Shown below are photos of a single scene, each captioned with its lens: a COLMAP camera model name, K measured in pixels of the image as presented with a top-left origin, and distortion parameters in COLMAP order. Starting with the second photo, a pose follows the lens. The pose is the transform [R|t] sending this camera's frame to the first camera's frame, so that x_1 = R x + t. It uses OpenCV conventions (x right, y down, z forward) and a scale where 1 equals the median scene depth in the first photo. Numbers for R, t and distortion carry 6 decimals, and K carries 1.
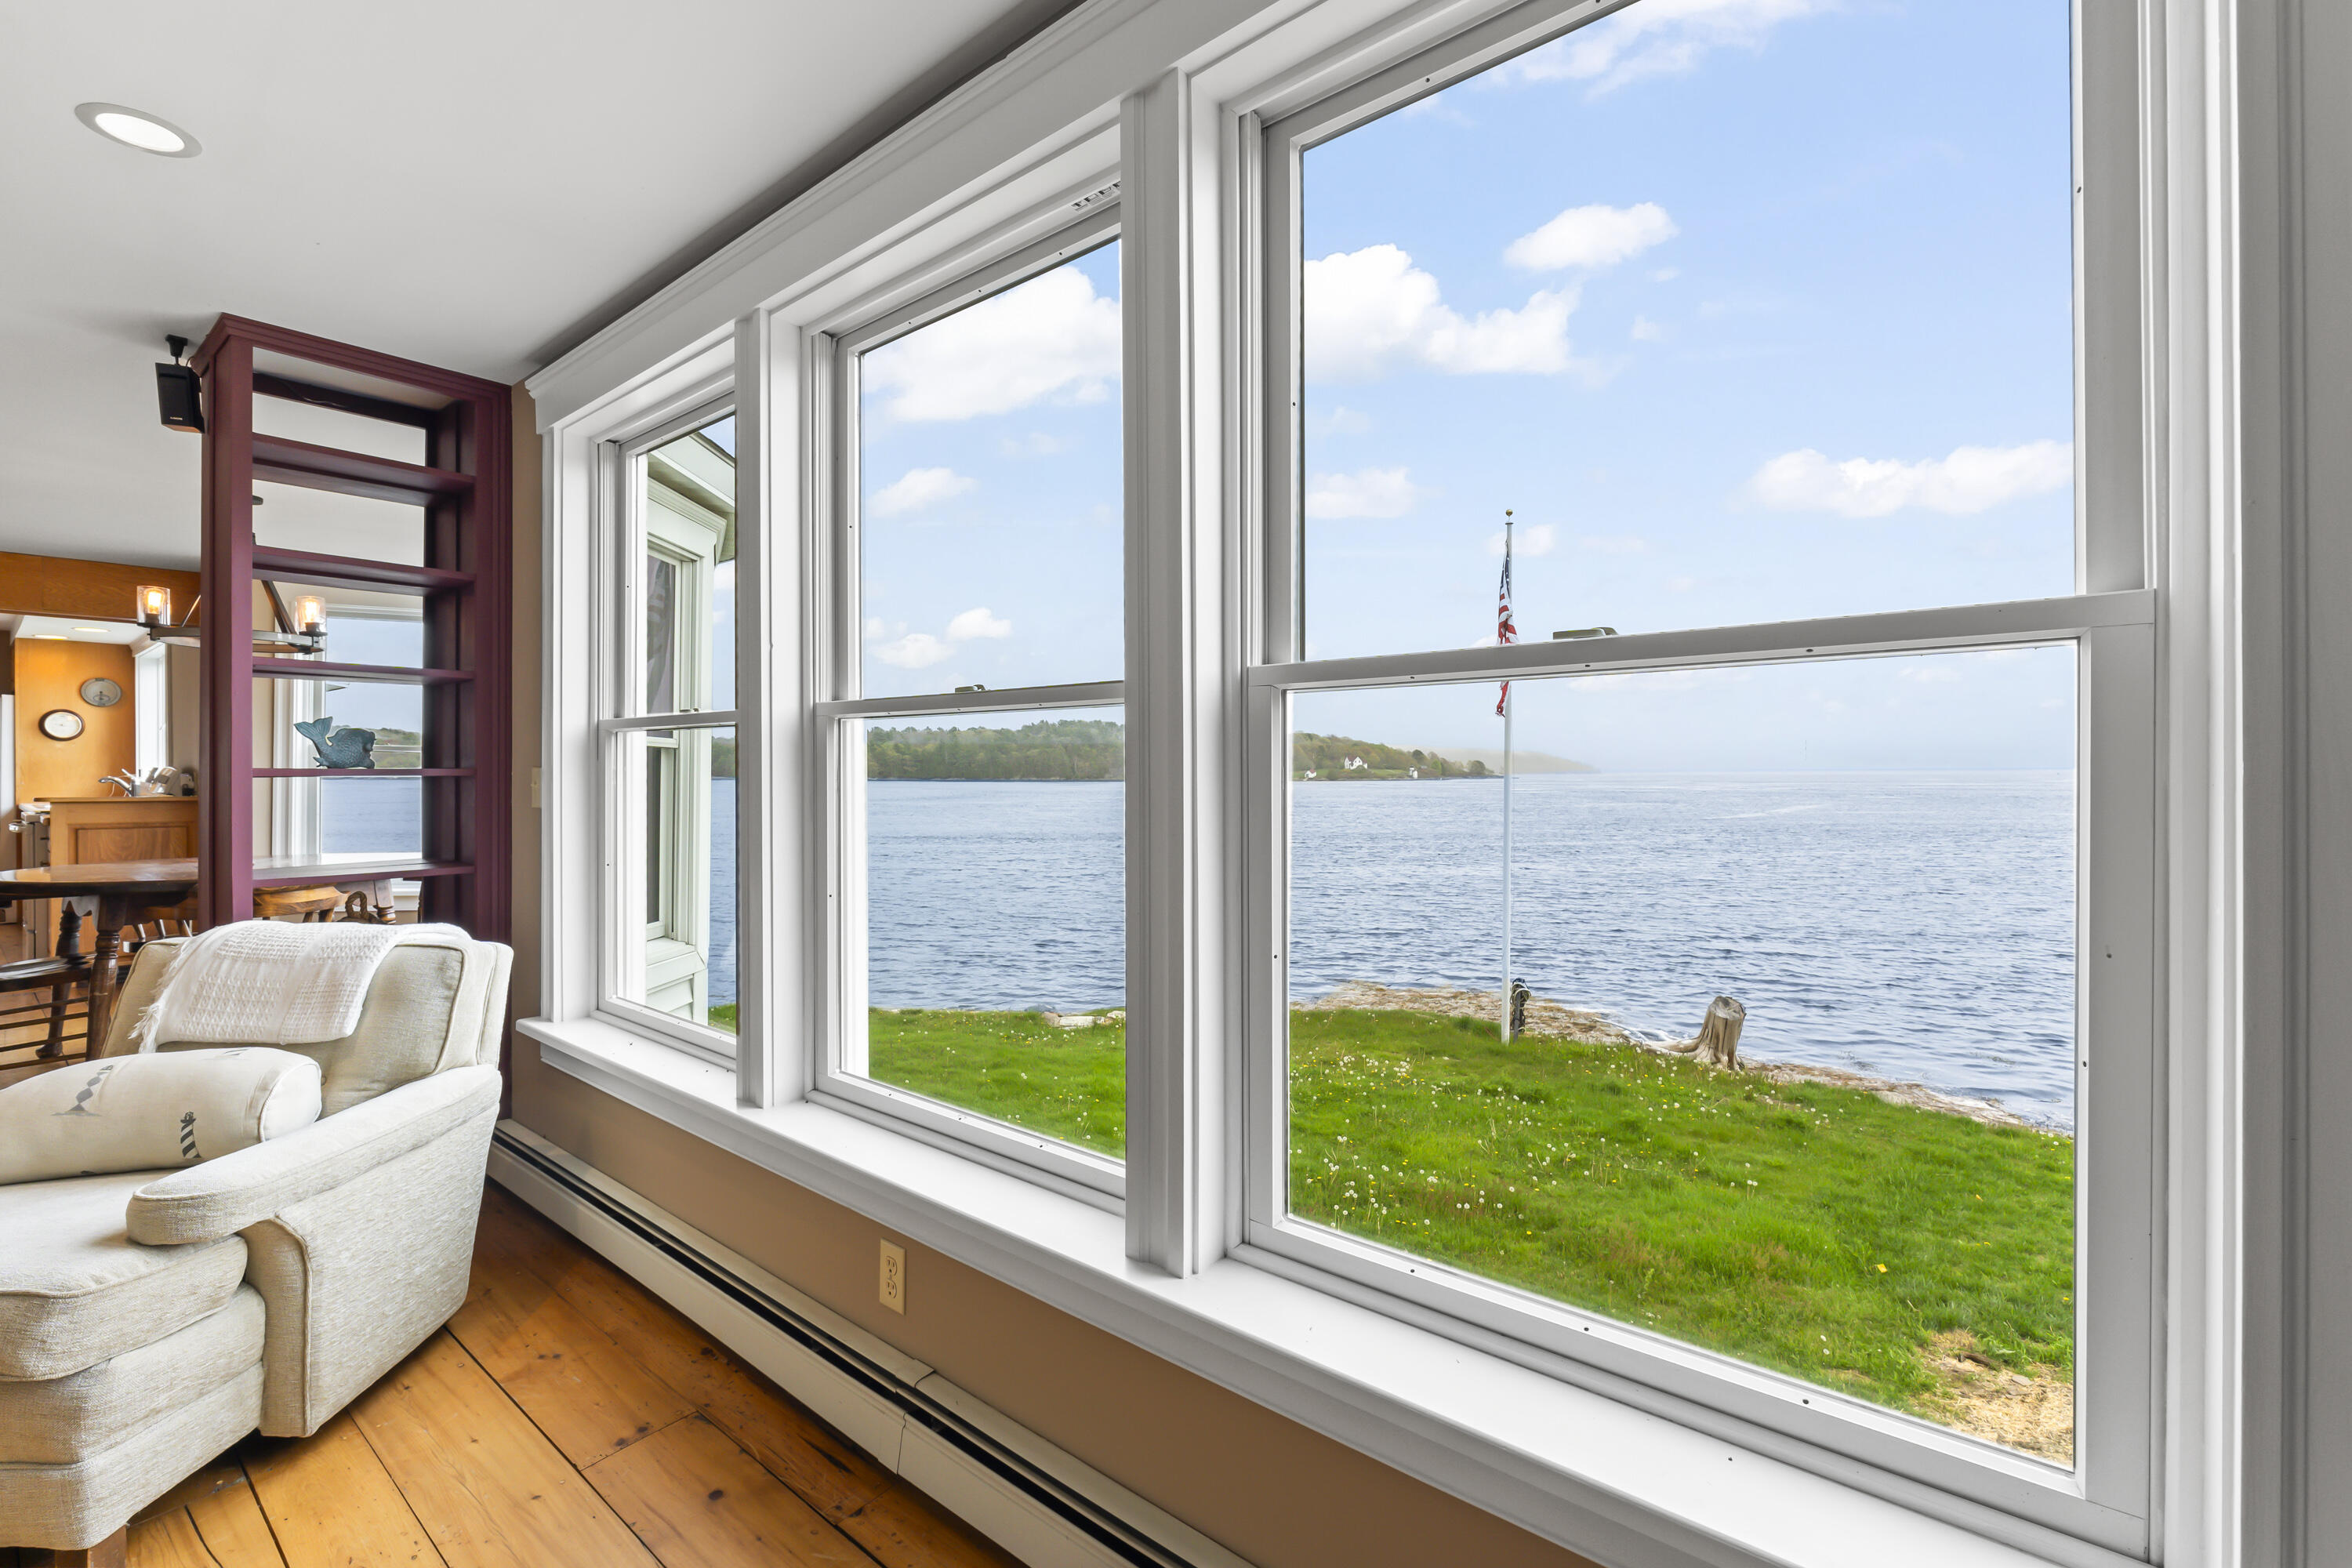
lens RADIAL K [[983.4, 0, 1165.6], [0, 983.4, 776.2], [0, 0, 1]] dist [-0.011412, 0.000757]
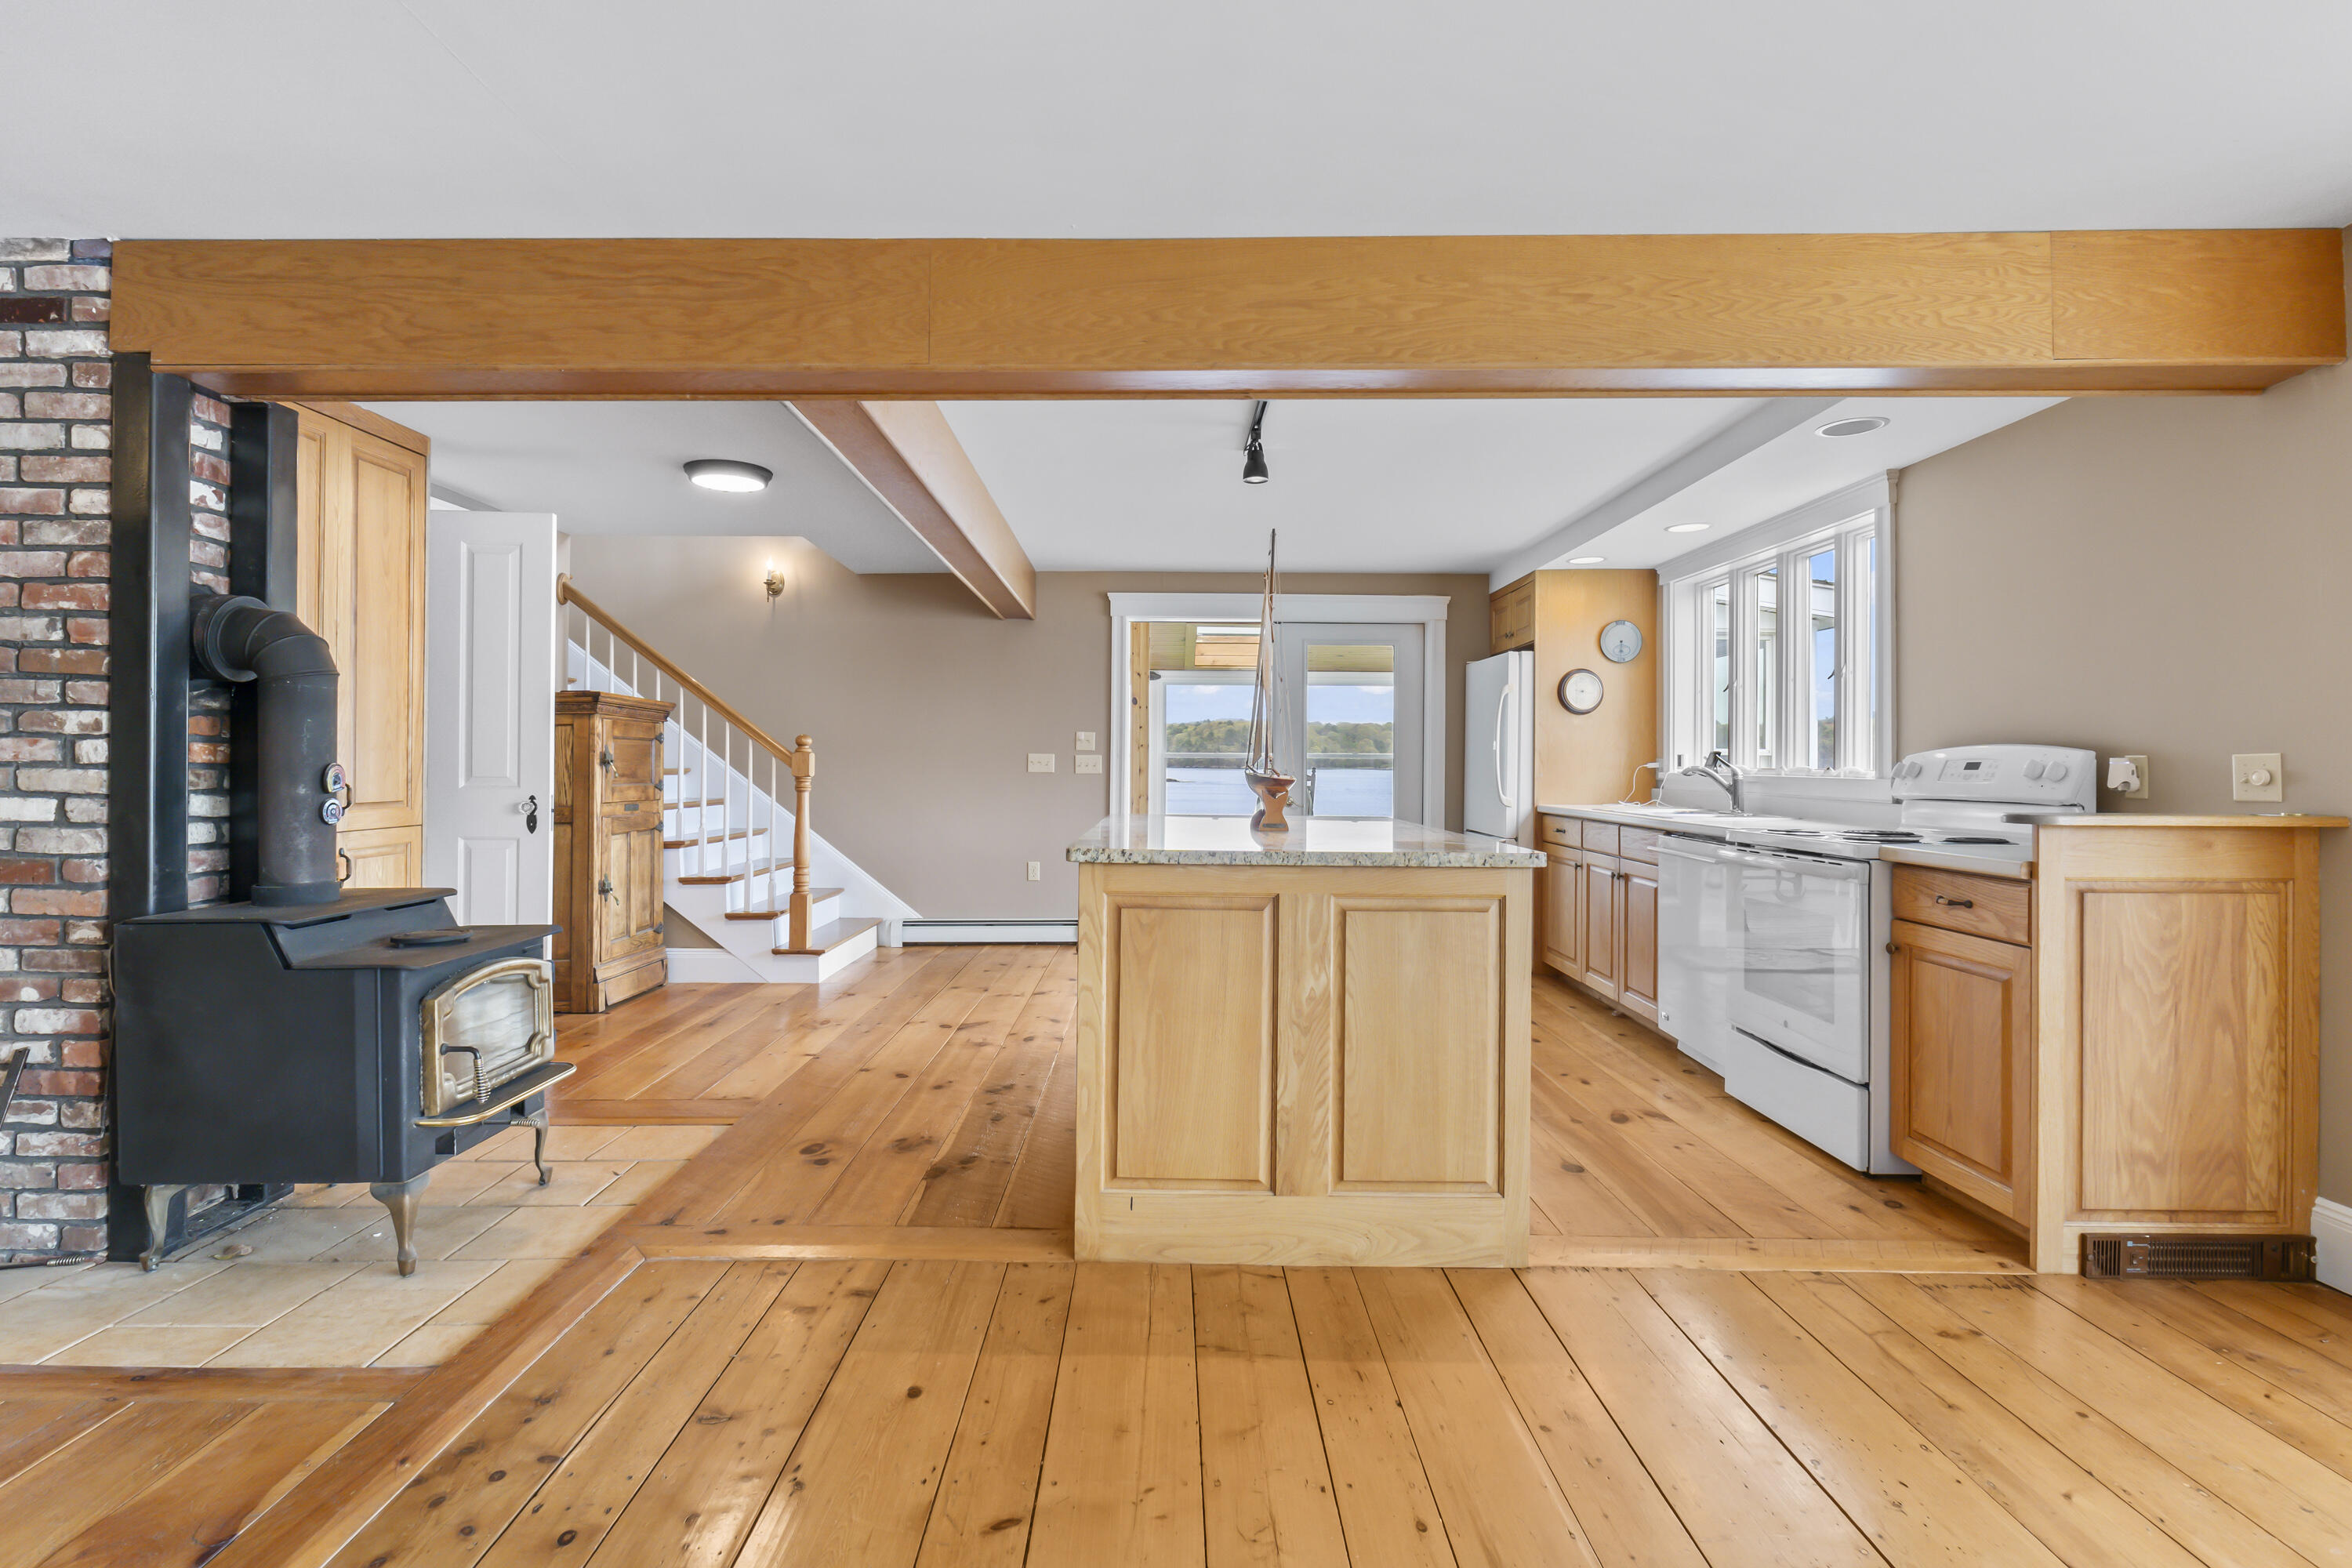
lens RADIAL K [[1114.1, 0, 1166.5], [0, 1114.1, 757.5], [0, 0, 1]] dist [-0.003343, -0.000372]
pose [[0.616750, -0.003052, -0.787153, -3.114818], [-0.002788, 0.999978, -0.006062, 0.000538], [0.787154, 0.005933, 0.616728, 1.233036]]
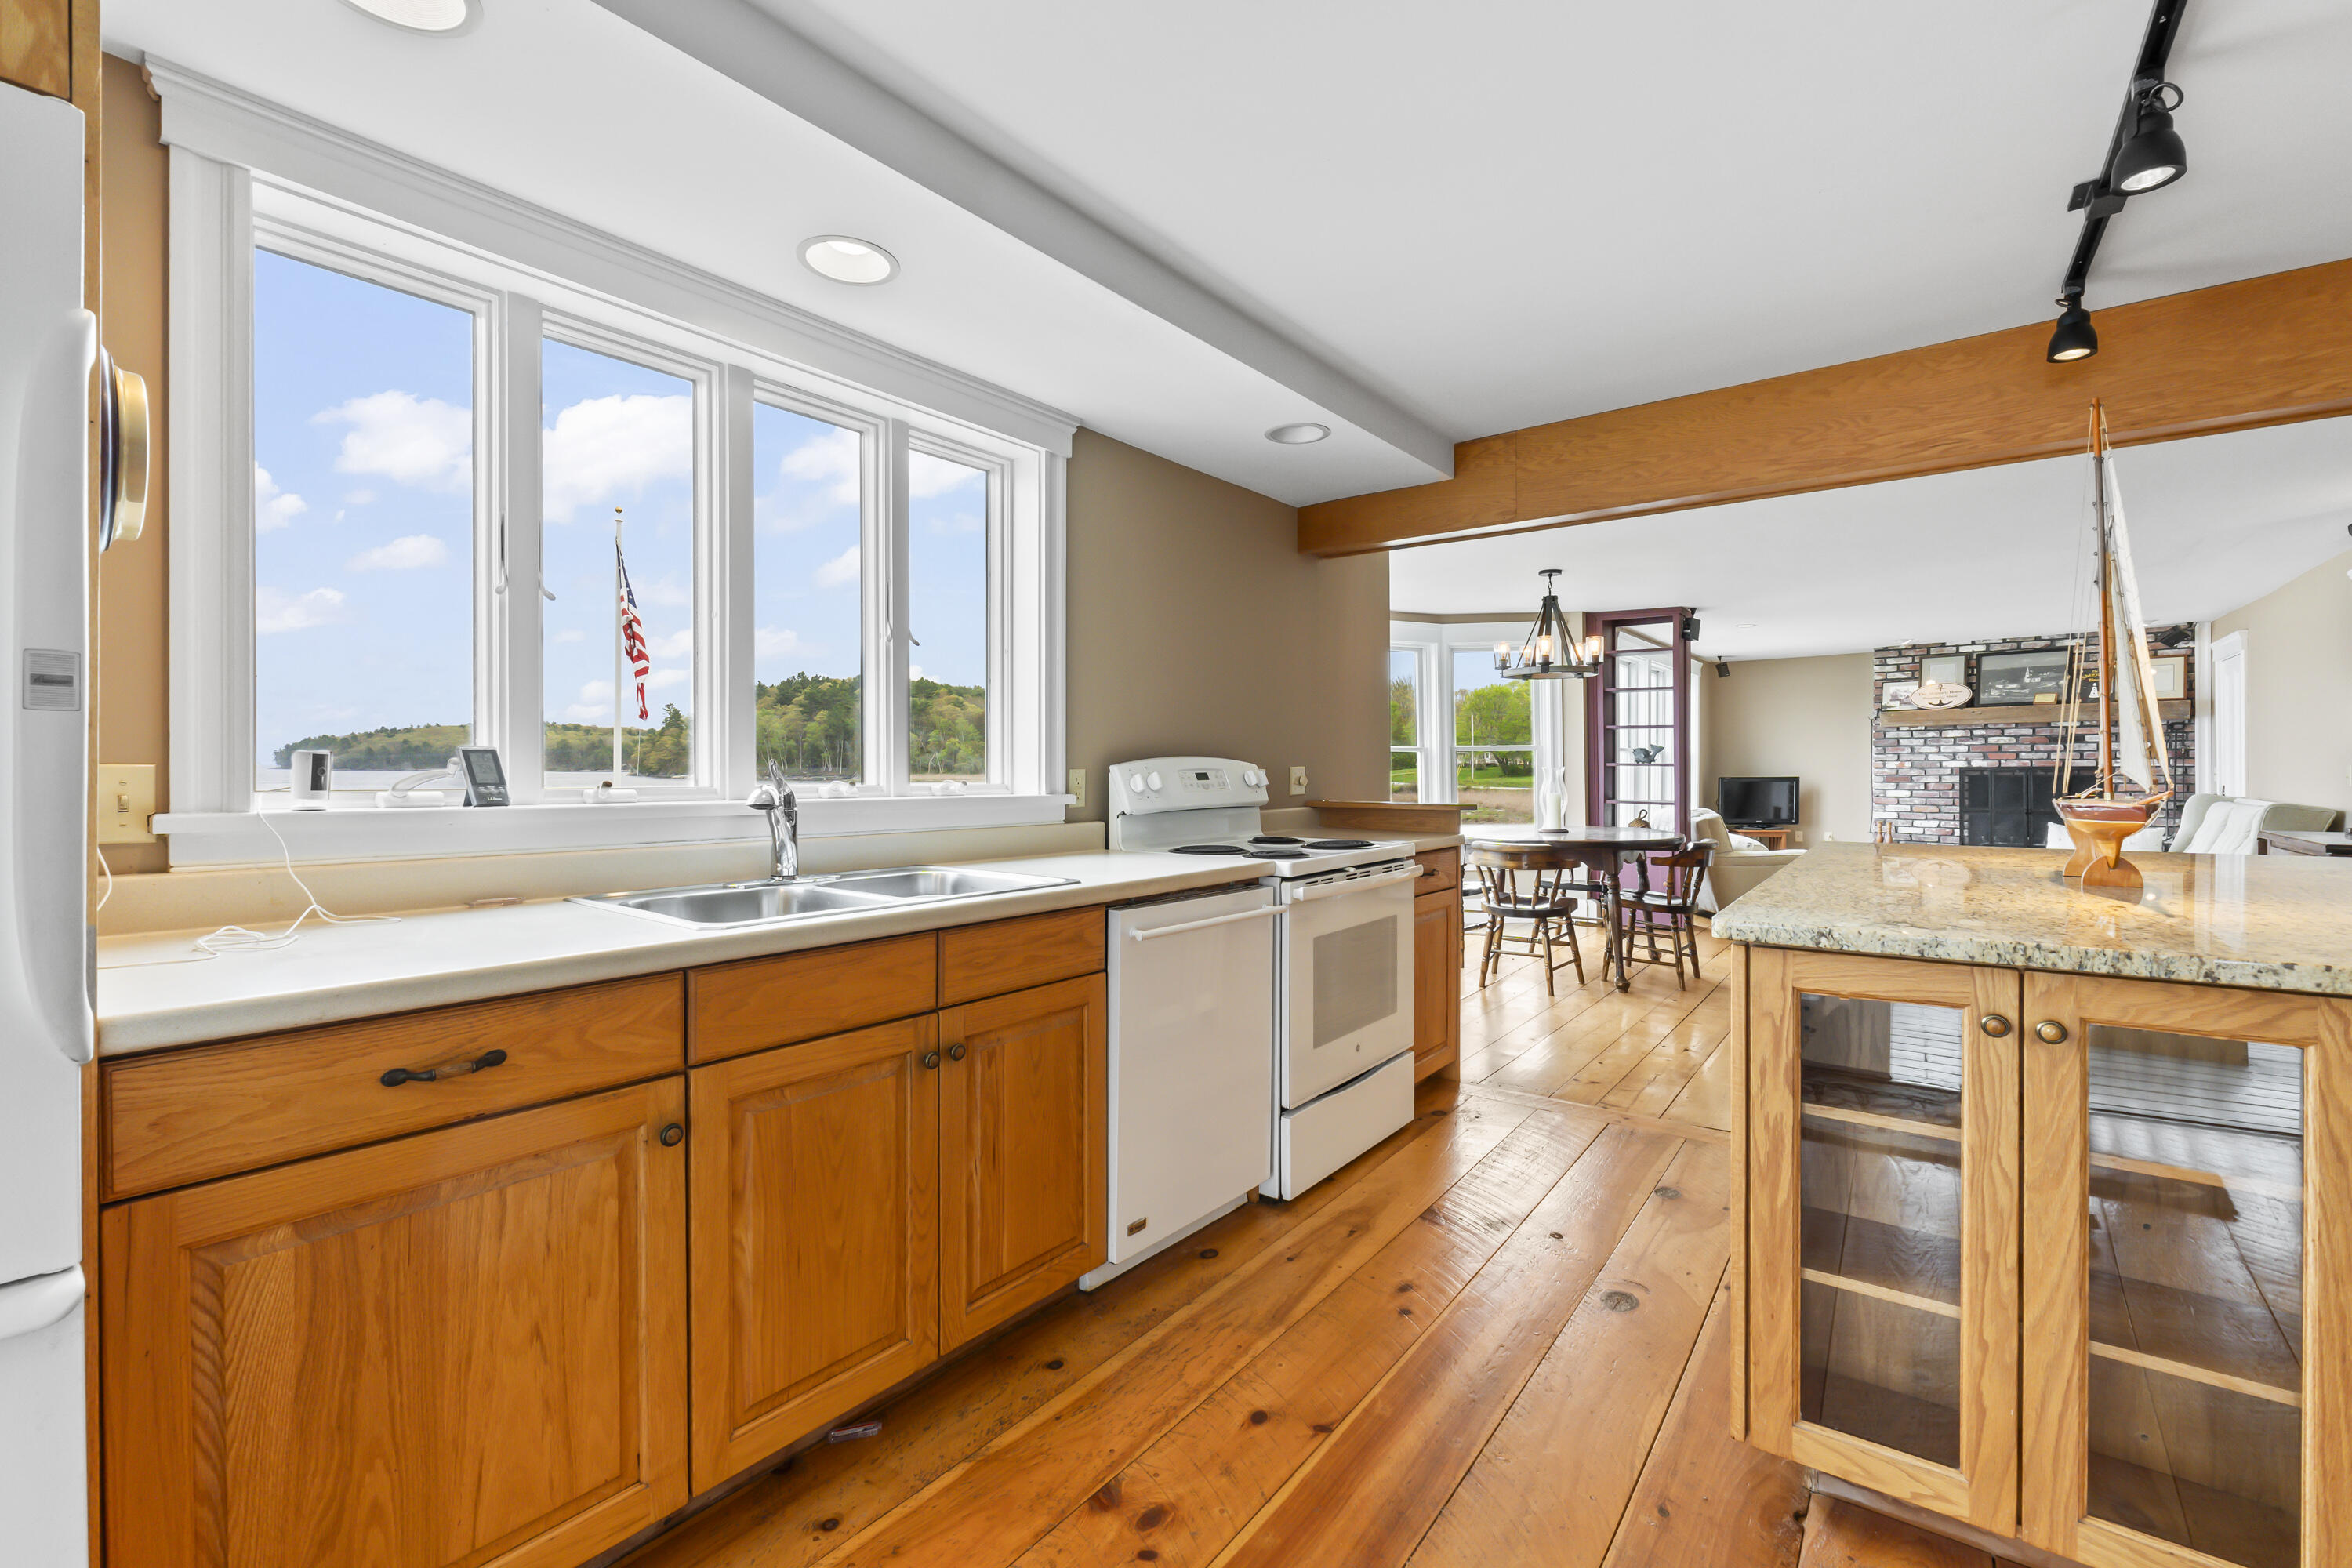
lens RADIAL K [[993.6, 0, 1164.6], [0, 993.6, 779.2], [0, 0, 1]] dist [-0.006763, 0.001021]
pose [[-0.004424, -0.012016, 0.999918, -5.785367], [0.002581, 0.999924, 0.012028, -0.019272], [-0.999987, 0.002634, -0.004393, 3.763612]]
